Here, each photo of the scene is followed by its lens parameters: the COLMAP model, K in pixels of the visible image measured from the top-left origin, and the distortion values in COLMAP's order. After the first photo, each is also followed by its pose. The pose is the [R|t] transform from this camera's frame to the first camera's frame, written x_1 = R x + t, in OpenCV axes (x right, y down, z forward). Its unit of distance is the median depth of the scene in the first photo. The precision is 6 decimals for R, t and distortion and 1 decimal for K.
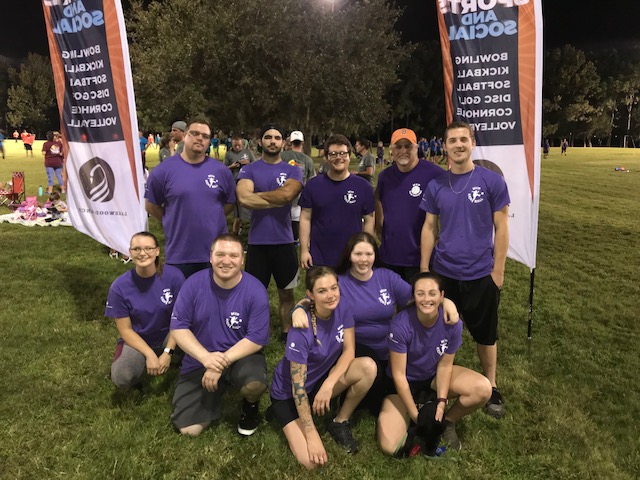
lens RADIAL K [[525.2, 0, 331.6], [0, 525.2, 236.9], [0, 0, 1]] dist [-0.014499, 0.044881]
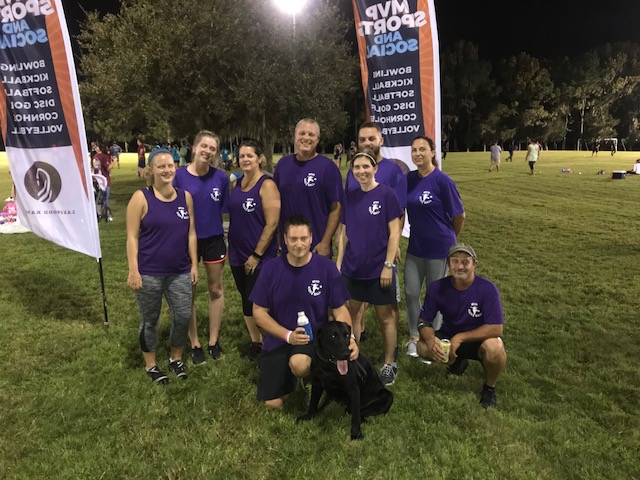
lens RADIAL K [[521.9, 0, 330.3], [0, 521.9, 240.0], [0, 0, 1]] dist [0.005769, -0.002735]
pose [[0.998305, -0.022914, 0.053507, 0.029091], [0.023251, 0.999713, -0.005702, 0.011230], [-0.053361, 0.006936, 0.998551, -0.043452]]
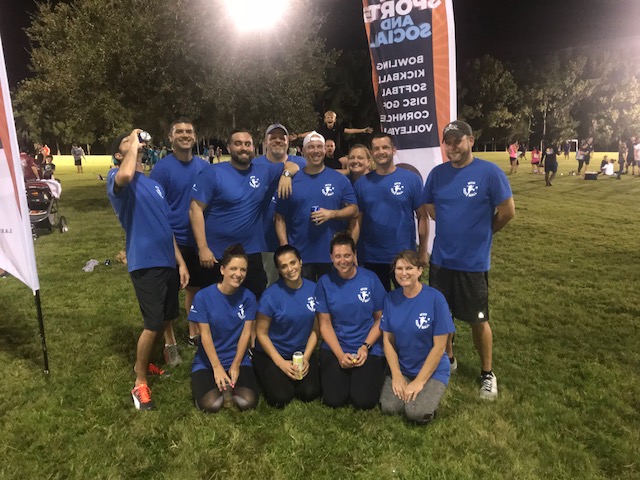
lens RADIAL K [[525.2, 0, 331.6], [0, 525.2, 236.9], [0, 0, 1]] dist [-0.014499, 0.044881]
pose [[0.991947, -0.035649, 0.121530, 0.010907], [0.037501, 0.999212, -0.012982, -0.000531], [-0.120972, 0.017435, 0.992503, 0.014423]]
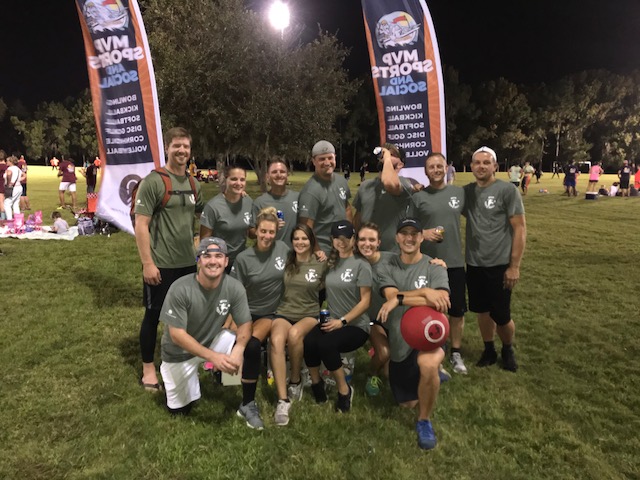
lens RADIAL K [[525.2, 0, 331.6], [0, 525.2, 236.9], [0, 0, 1]] dist [-0.014499, 0.044881]
pose [[0.995457, -0.009122, 0.094771, -0.017444], [0.013456, 0.998888, -0.045184, 0.025921], [-0.094253, 0.046254, 0.994473, -0.132103]]
